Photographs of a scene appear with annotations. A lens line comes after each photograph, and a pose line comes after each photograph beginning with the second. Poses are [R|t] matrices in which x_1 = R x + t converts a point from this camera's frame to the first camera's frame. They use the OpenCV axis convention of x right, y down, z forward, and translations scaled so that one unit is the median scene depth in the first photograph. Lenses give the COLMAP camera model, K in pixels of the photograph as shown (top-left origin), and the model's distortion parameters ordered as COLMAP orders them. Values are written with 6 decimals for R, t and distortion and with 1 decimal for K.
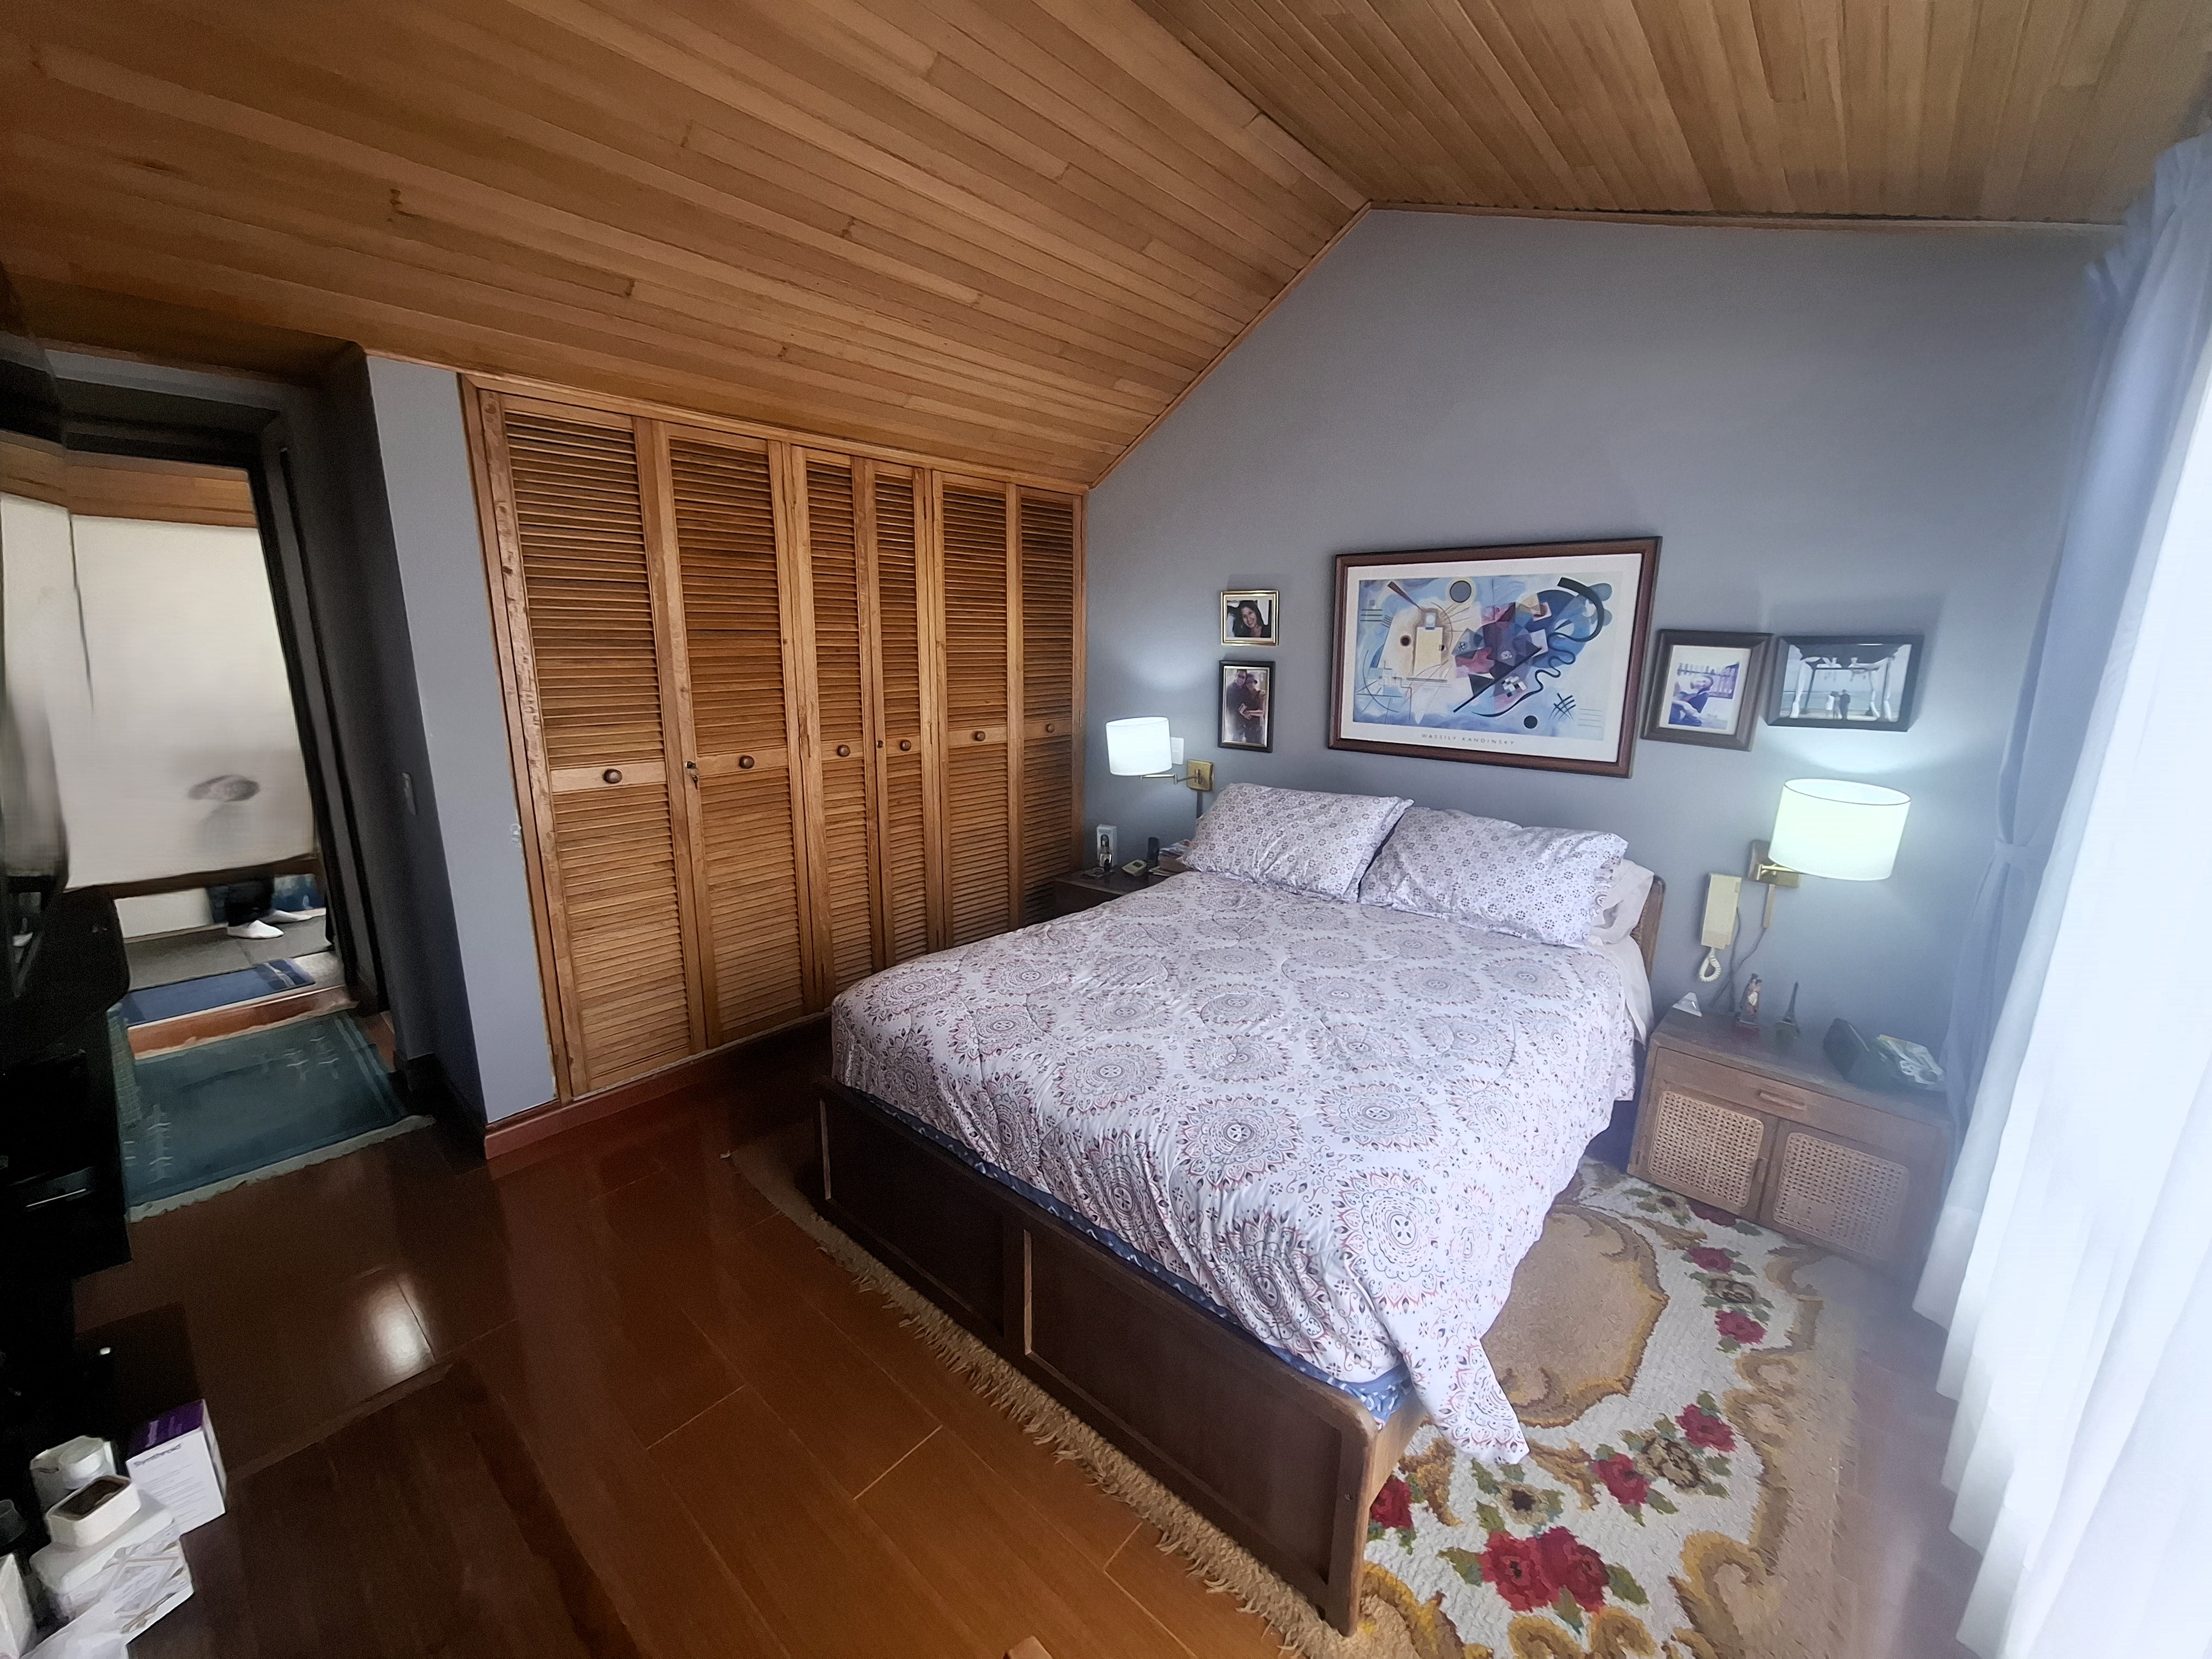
lens RADIAL K [[876.7, 0, 1122.0], [0, 876.7, 823.6], [0, 0, 1]] dist [-0.008104, 0.001540]
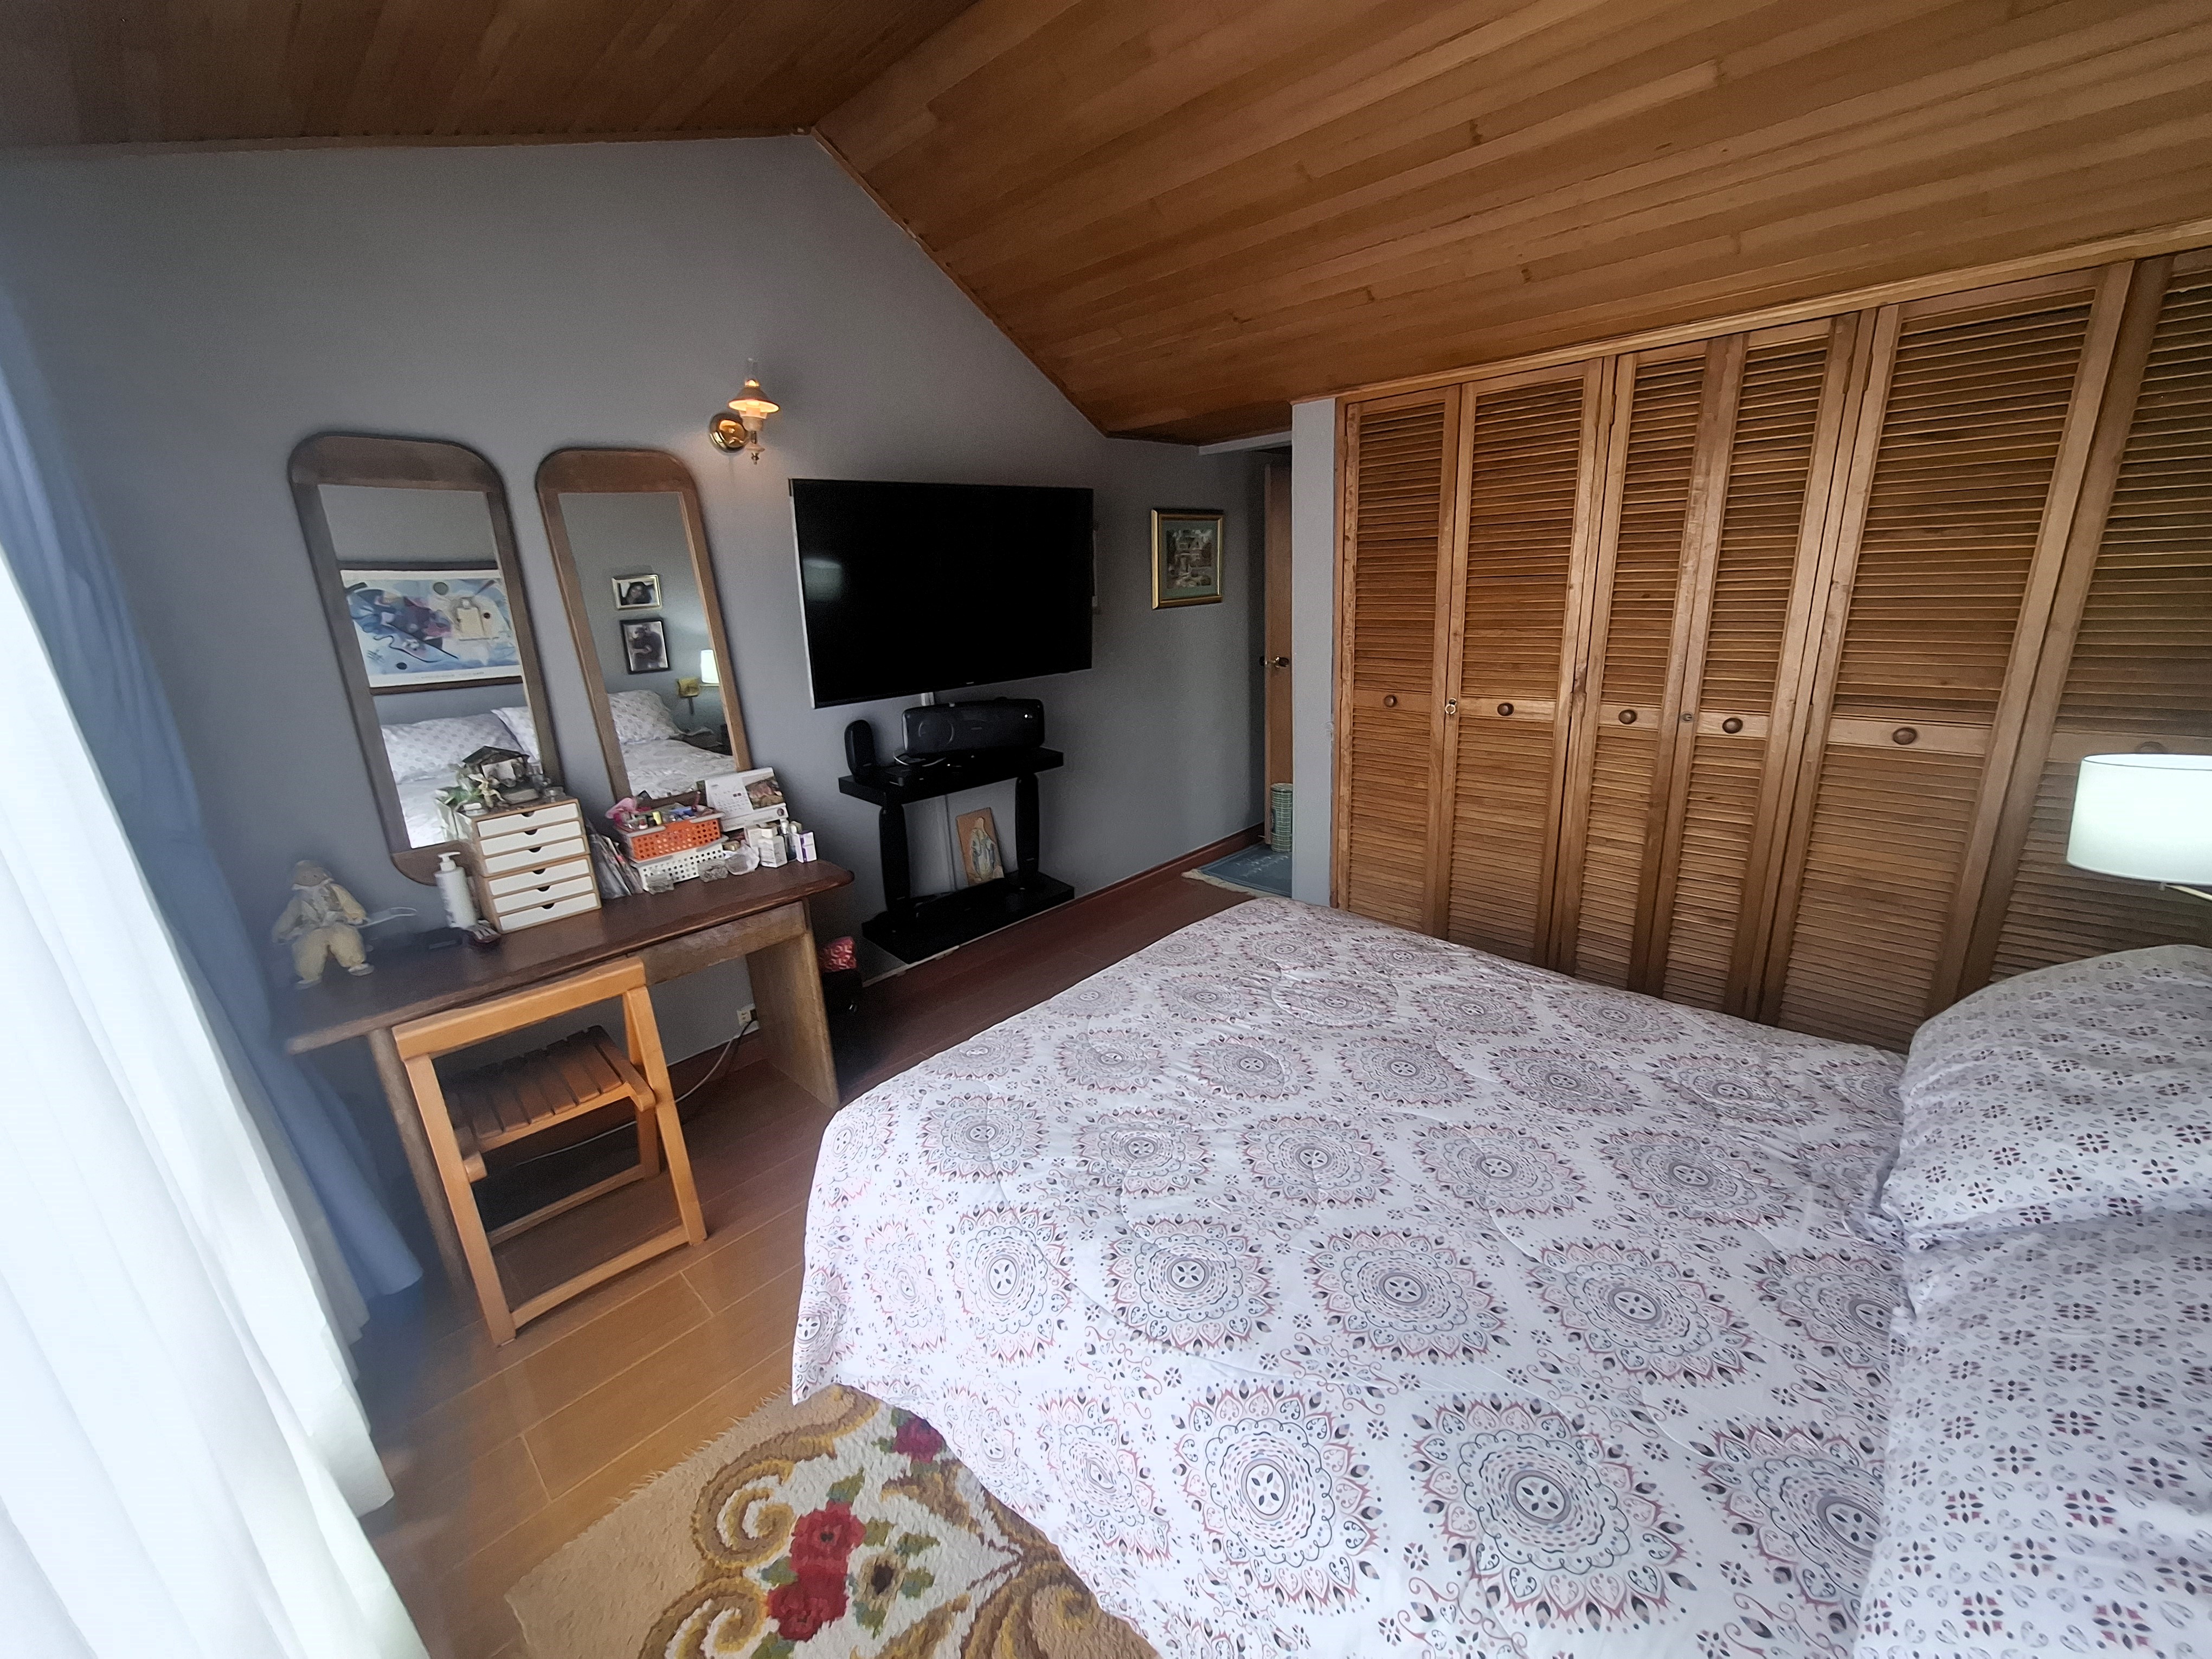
lens RADIAL K [[876.7, 0, 1119.0], [0, 876.7, 829.5], [0, 0, 1]] dist [-0.008104, 0.001540]
pose [[-0.058714, 0.268715, -0.961429, 0.609908], [-0.170934, 0.946160, 0.274886, -0.142802], [0.983531, 0.180481, -0.009620, 0.609301]]
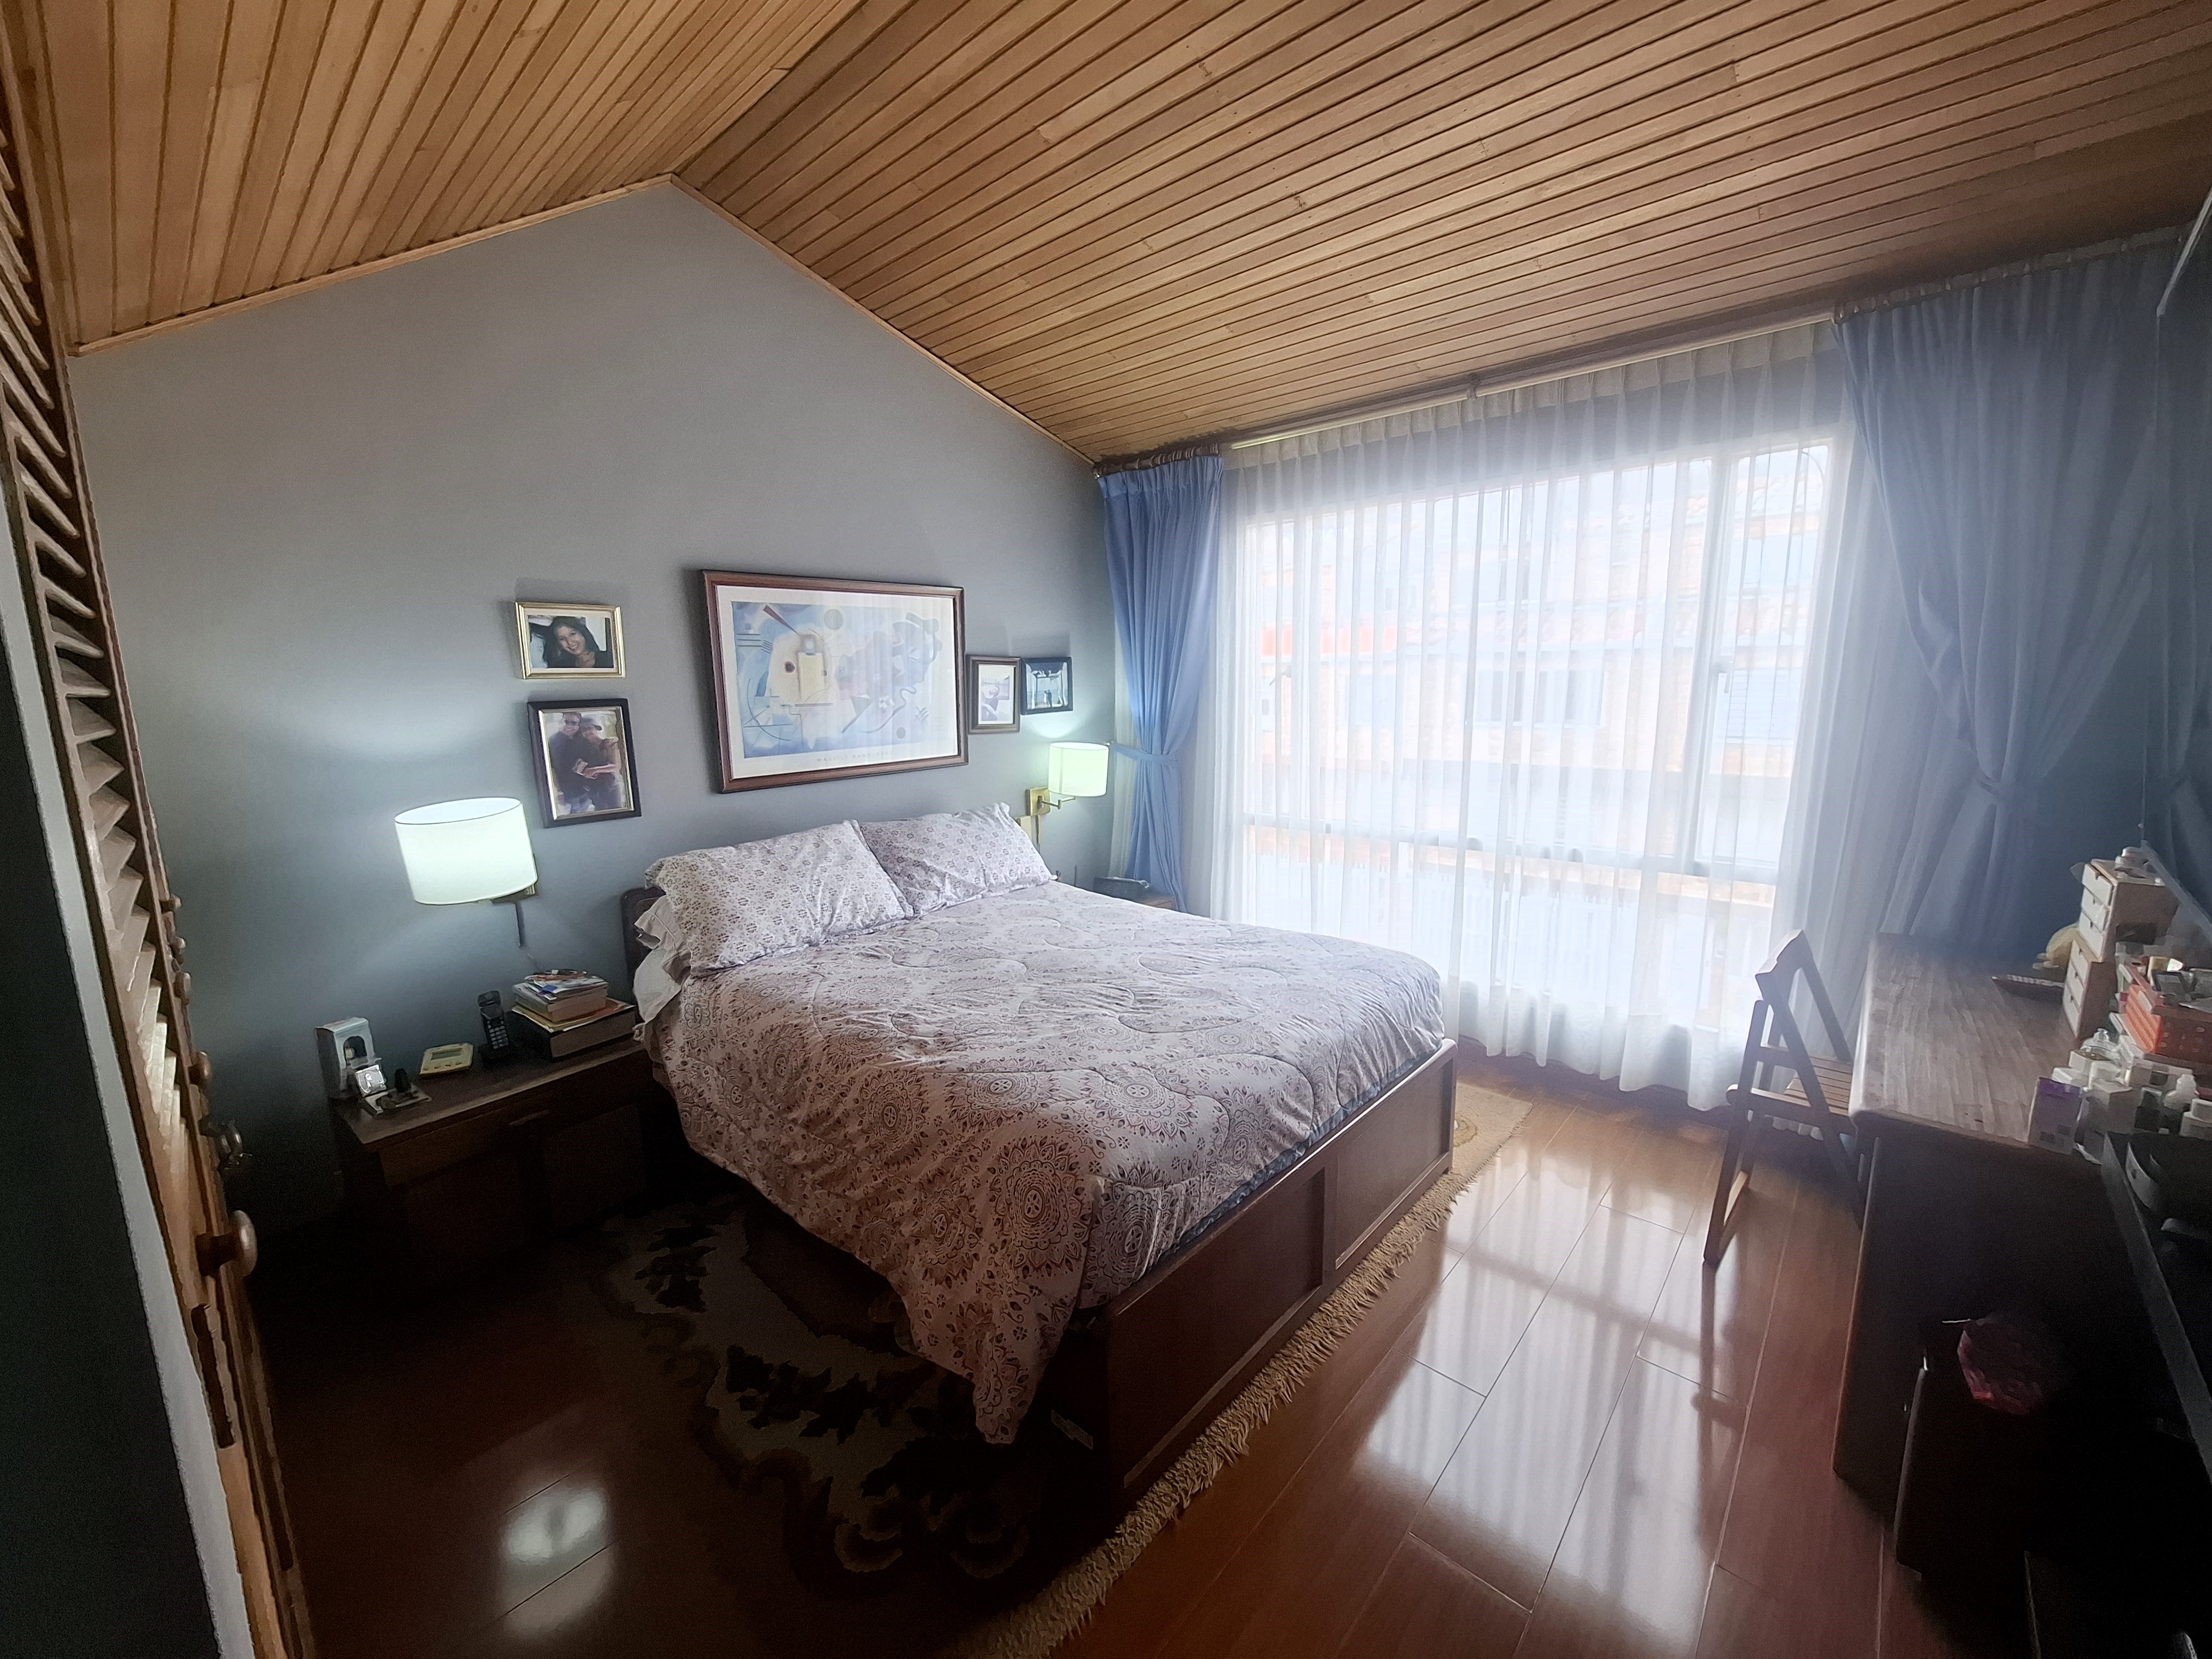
lens RADIAL K [[876.7, 0, 1119.3], [0, 876.7, 827.3], [0, 0, 1]] dist [-0.008104, 0.001540]
pose [[0.025096, -0.185064, 0.982406, -0.711034], [0.231417, 0.957098, 0.174385, -0.133318], [-0.972531, 0.222970, 0.066846, 0.668563]]
